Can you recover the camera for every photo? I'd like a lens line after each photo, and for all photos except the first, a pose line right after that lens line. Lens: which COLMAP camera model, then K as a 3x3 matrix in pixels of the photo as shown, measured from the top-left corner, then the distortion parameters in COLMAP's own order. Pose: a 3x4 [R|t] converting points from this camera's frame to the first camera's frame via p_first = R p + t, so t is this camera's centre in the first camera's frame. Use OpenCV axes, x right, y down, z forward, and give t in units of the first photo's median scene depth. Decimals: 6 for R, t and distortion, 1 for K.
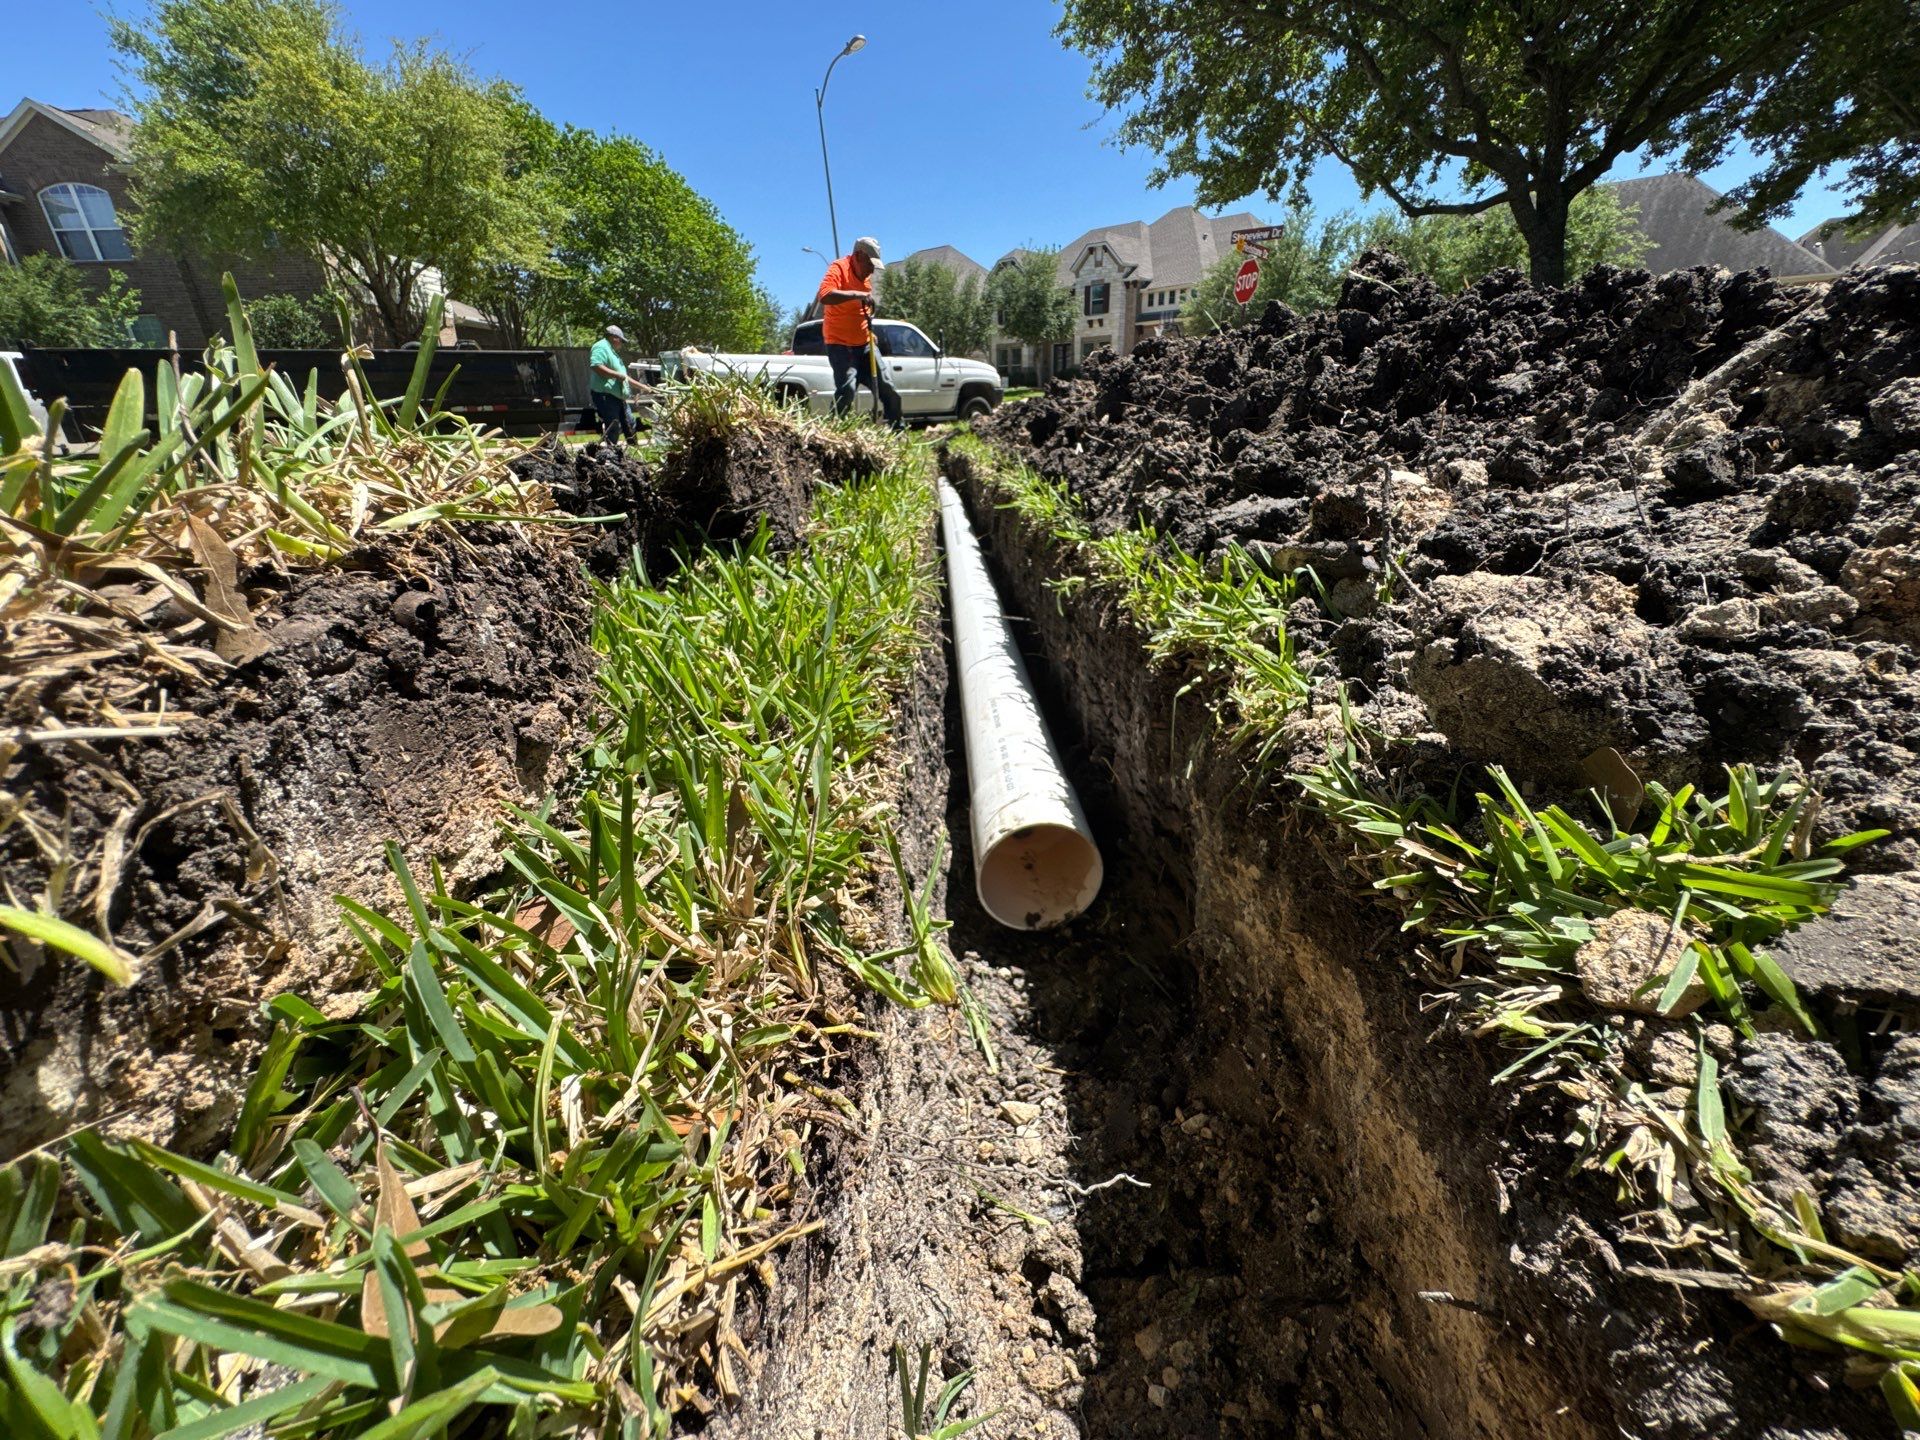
lens RADIAL K [[766.1, 0, 941.5], [0, 766.1, 751.6], [0, 0, 1]] dist [-0.002798, 0.000591]
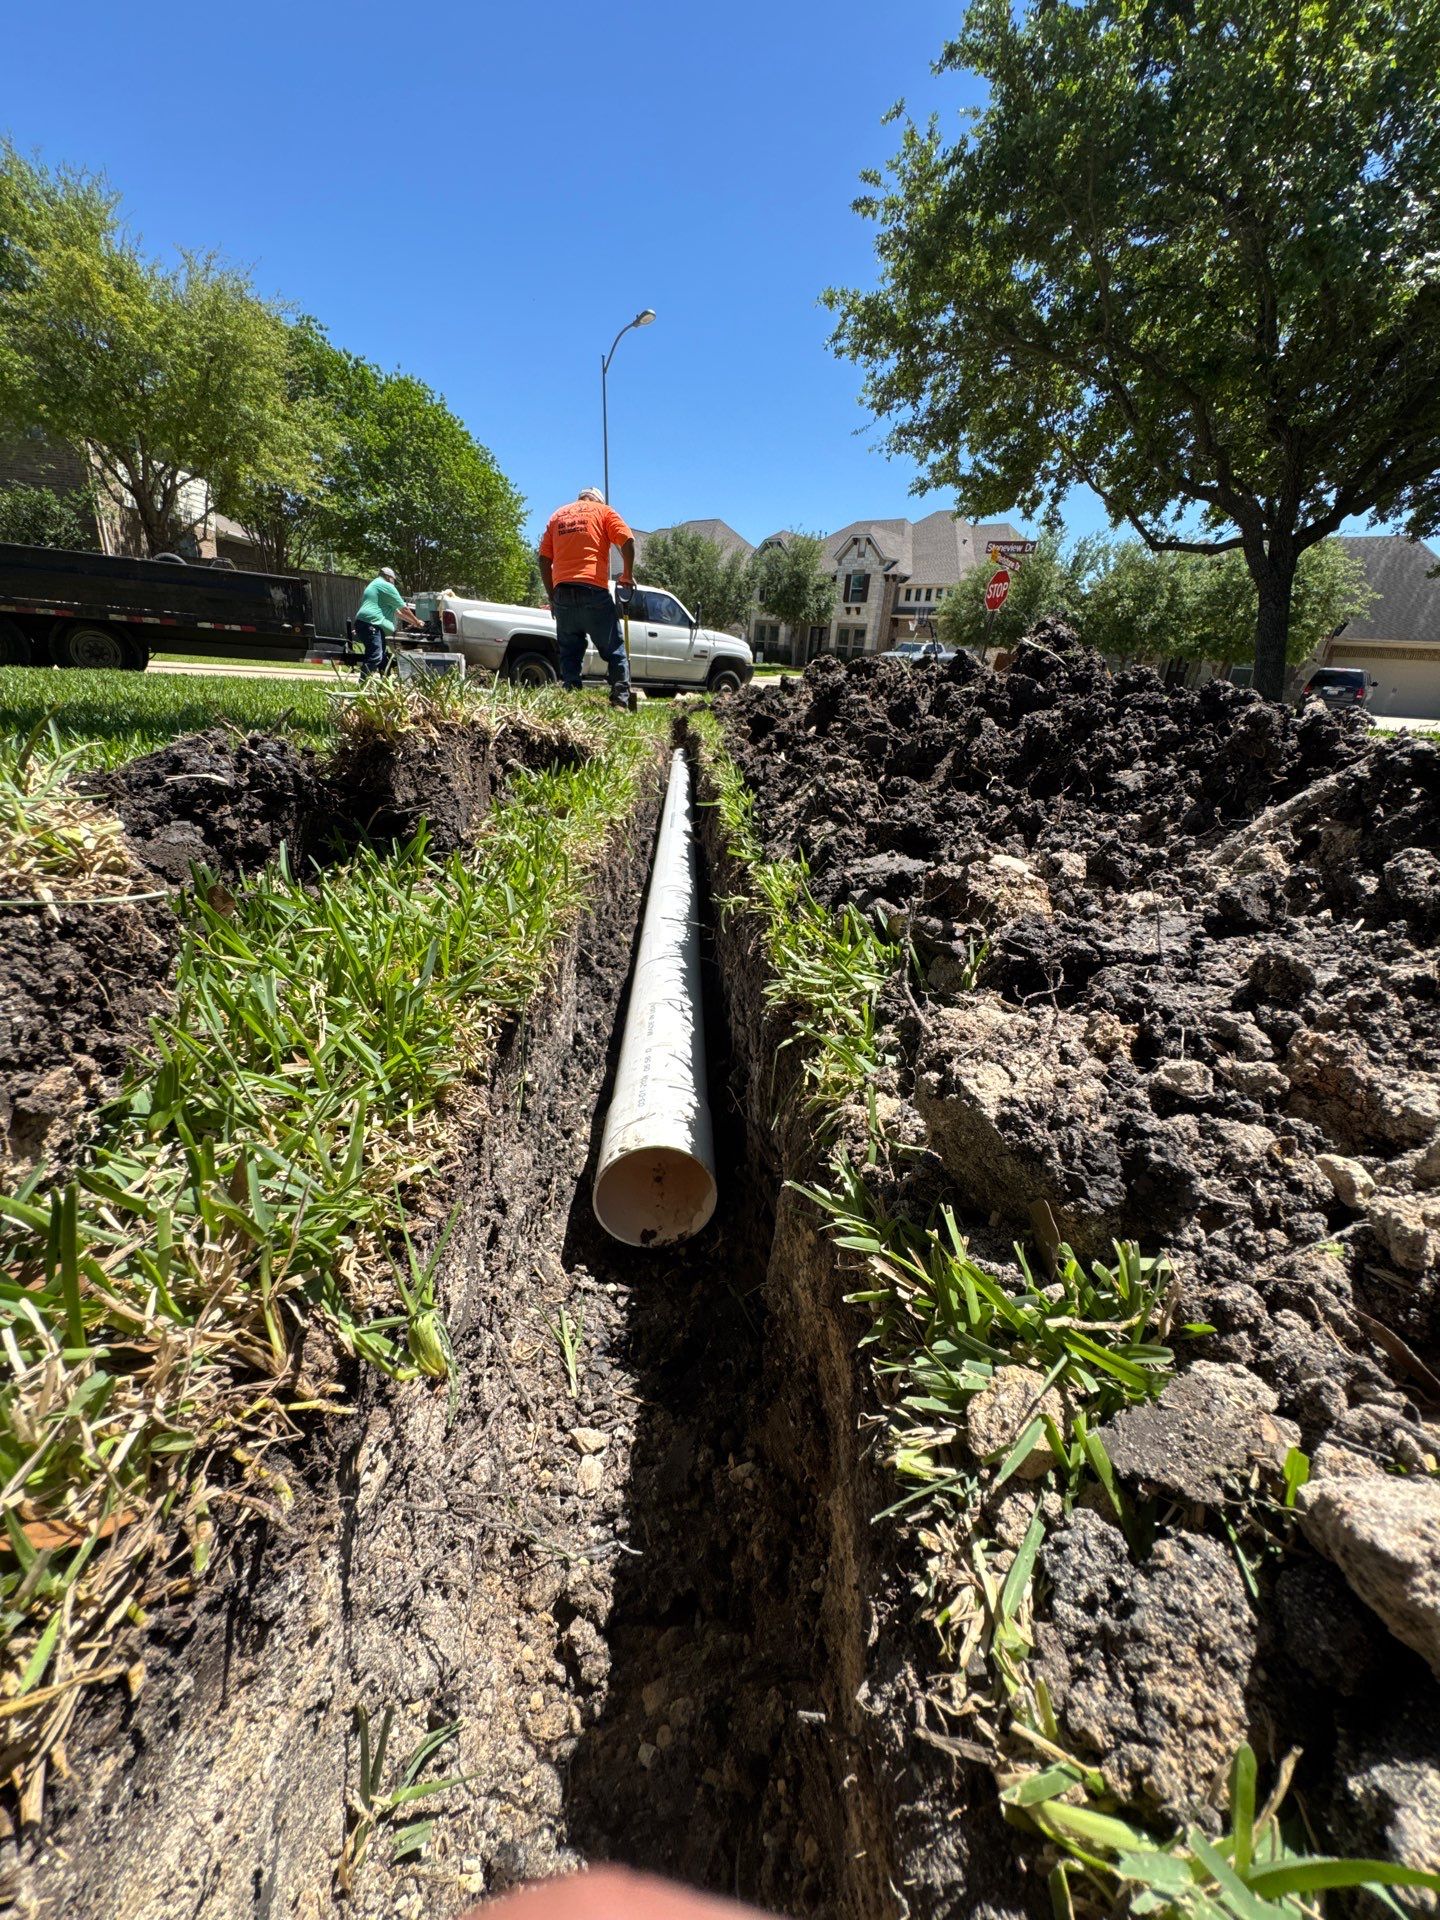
lens RADIAL K [[766.1, 0, 707.3], [0, 766.1, 981.1], [0, 0, 1]] dist [-0.002798, 0.000591]
pose [[0.994377, 0.097499, 0.041320, 0.177367], [-0.096071, 0.994750, -0.035249, -0.131579], [-0.044540, 0.031081, 0.998524, -0.048900]]
